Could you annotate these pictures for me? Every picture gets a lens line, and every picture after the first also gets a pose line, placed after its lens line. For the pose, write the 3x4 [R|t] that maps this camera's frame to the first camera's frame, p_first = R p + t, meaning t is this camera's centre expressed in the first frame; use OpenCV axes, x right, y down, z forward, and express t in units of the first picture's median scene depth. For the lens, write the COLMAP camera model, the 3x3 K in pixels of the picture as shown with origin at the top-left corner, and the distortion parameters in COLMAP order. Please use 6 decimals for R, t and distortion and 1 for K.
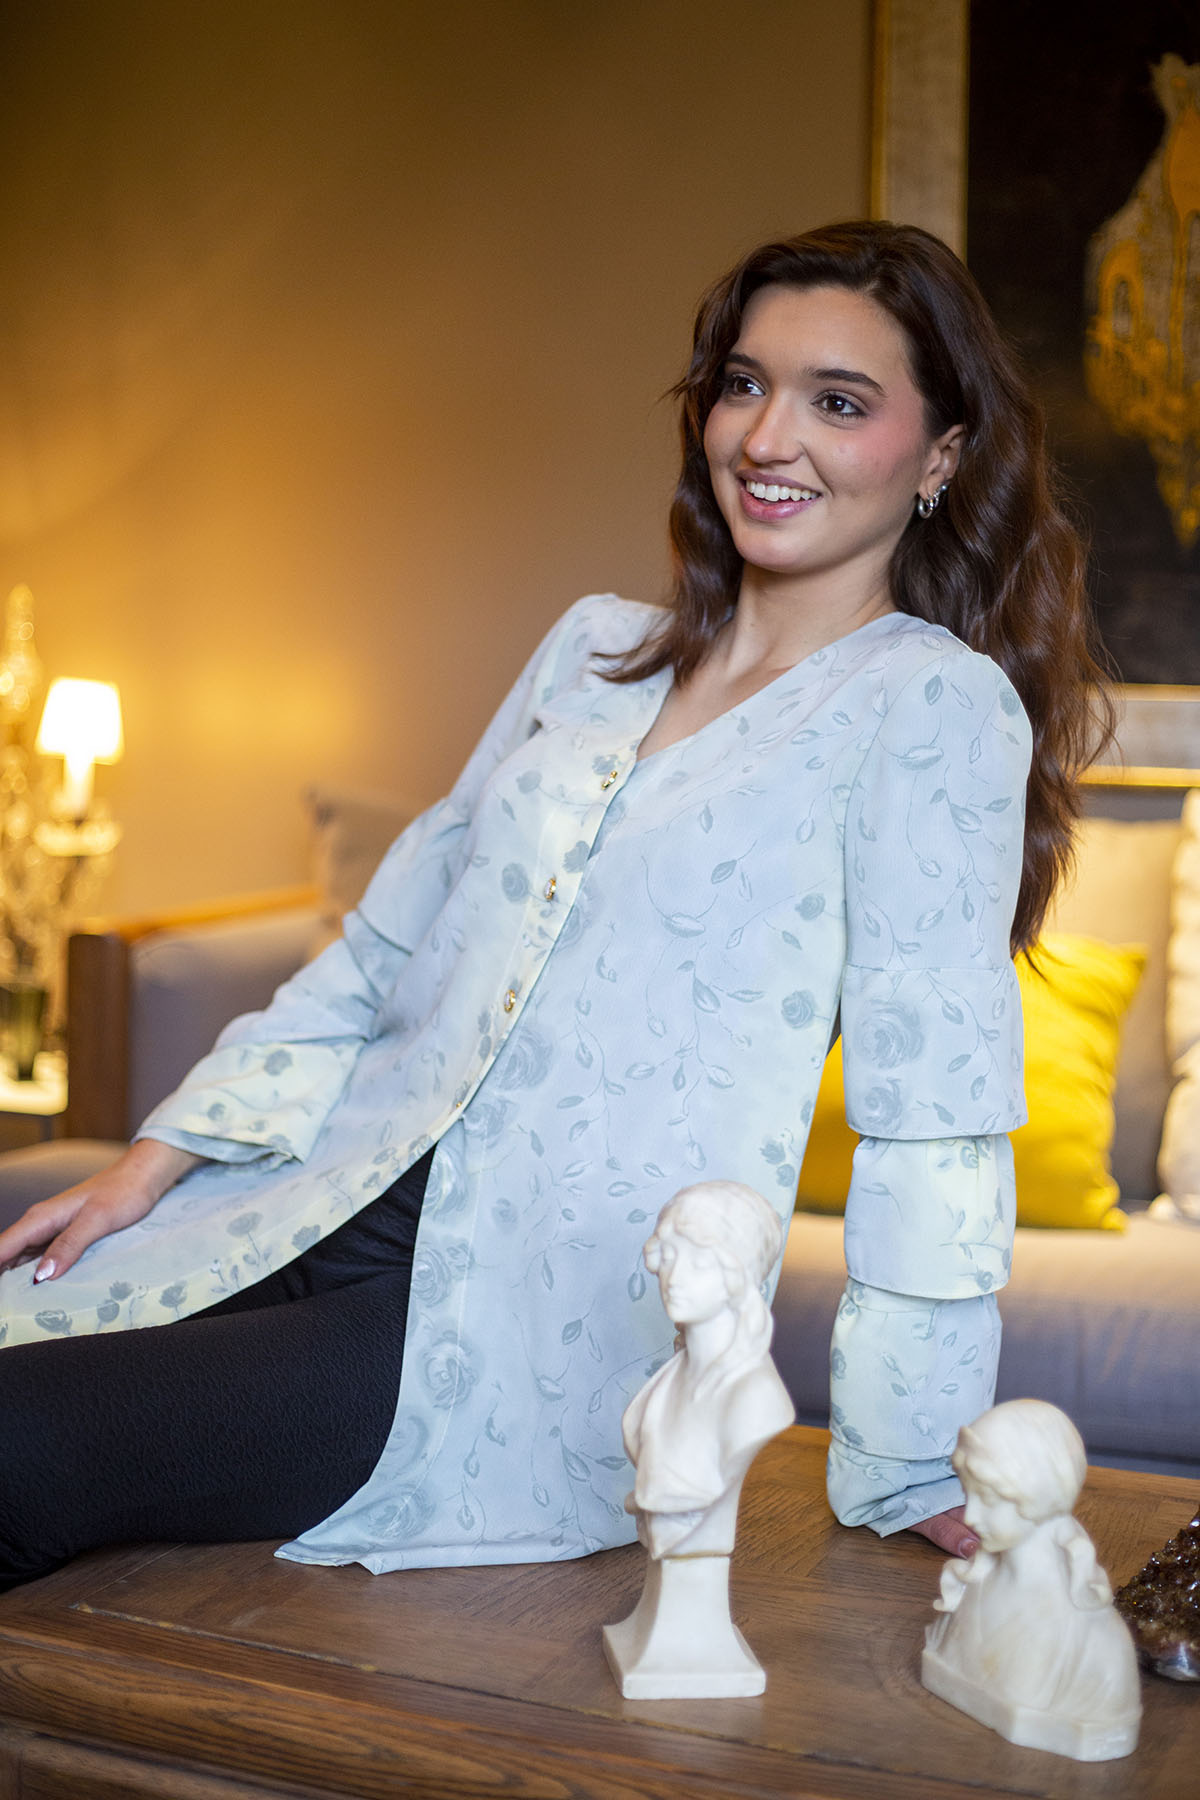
lens RADIAL K [[2375.1, 0, 600.0], [0, 2375.1, 900.0], [0, 0, 1]] dist [0.010371, -0.052277]
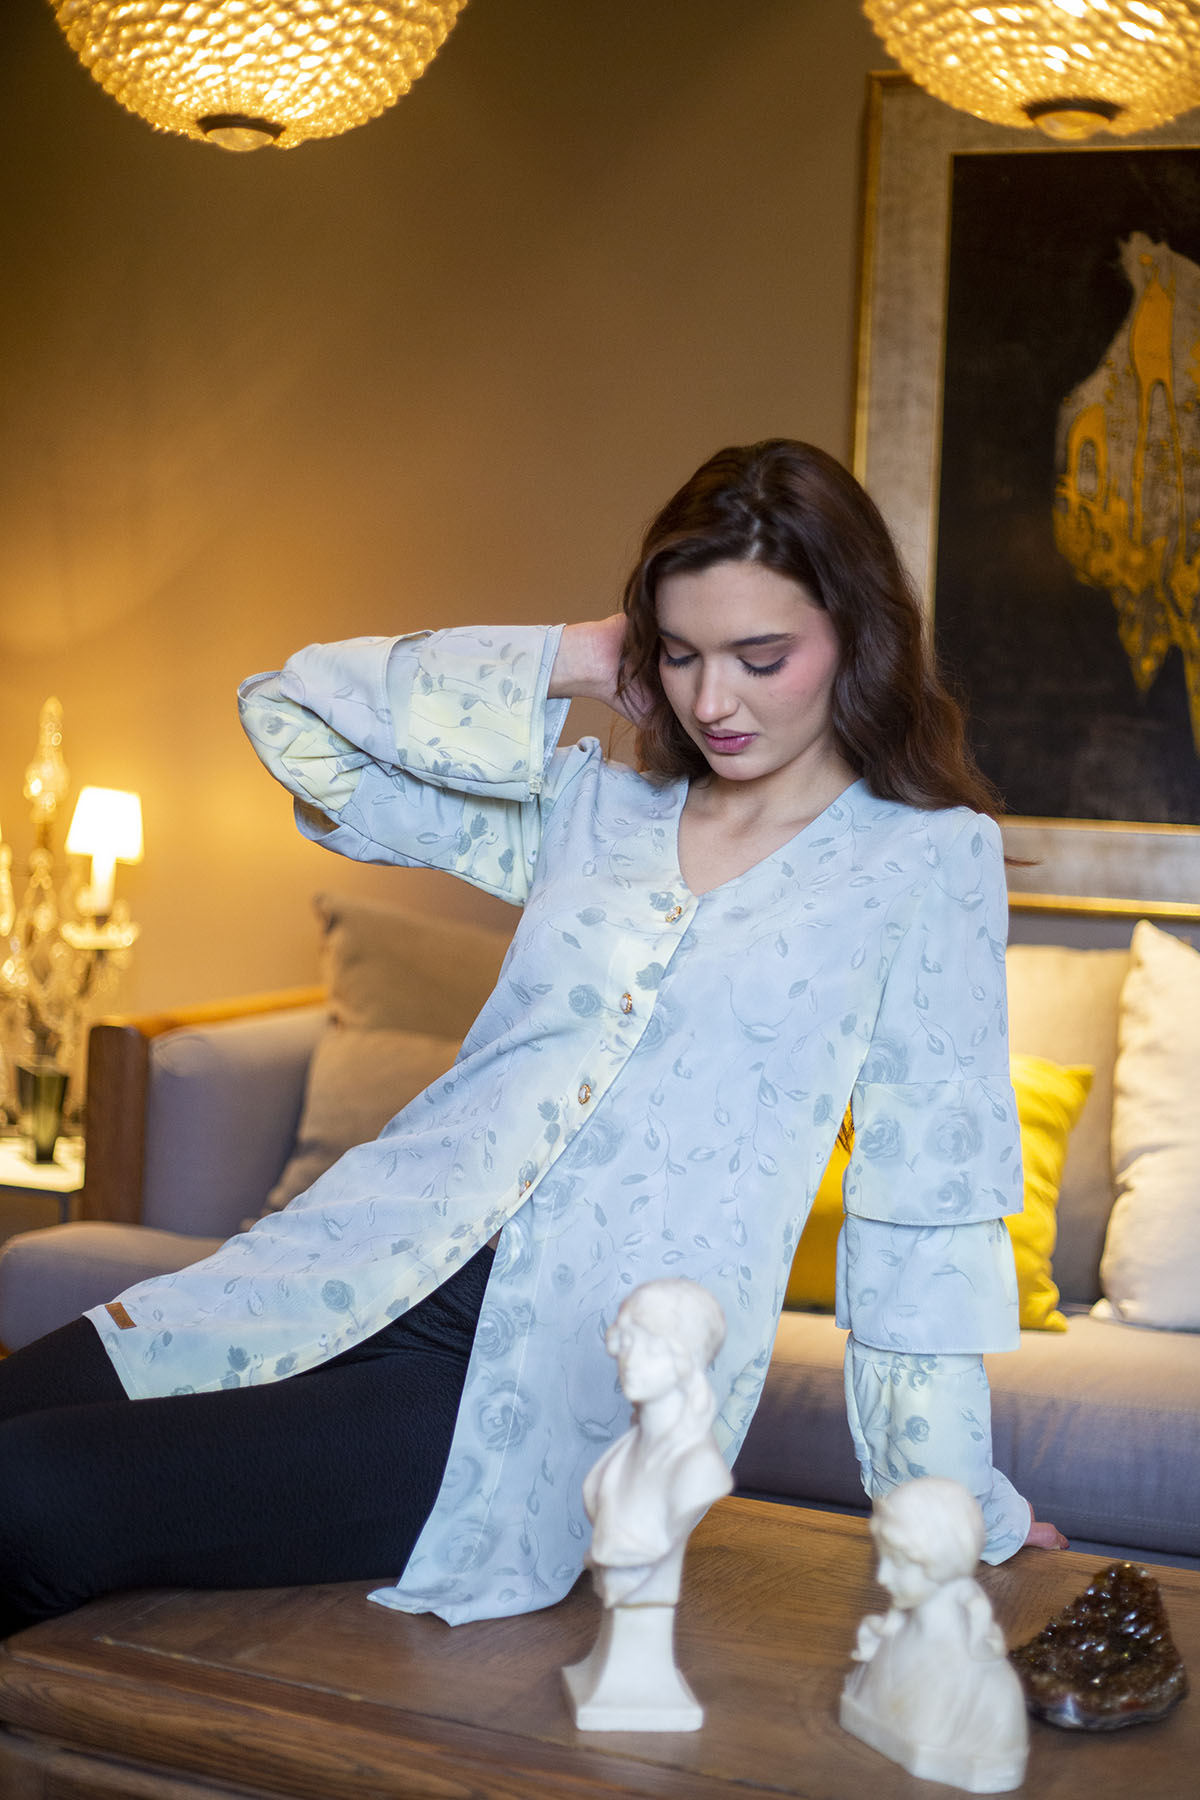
lens RADIAL K [[2566.1, 0, 600.0], [0, 2566.1, 900.0], [0, 0, 1]] dist [-0.016141, 0.048229]
pose [[0.999667, 0.024730, -0.007320, 0.019537], [-0.024884, 0.999454, -0.021752, -0.035470], [0.006778, 0.021927, 0.999737, -0.237004]]
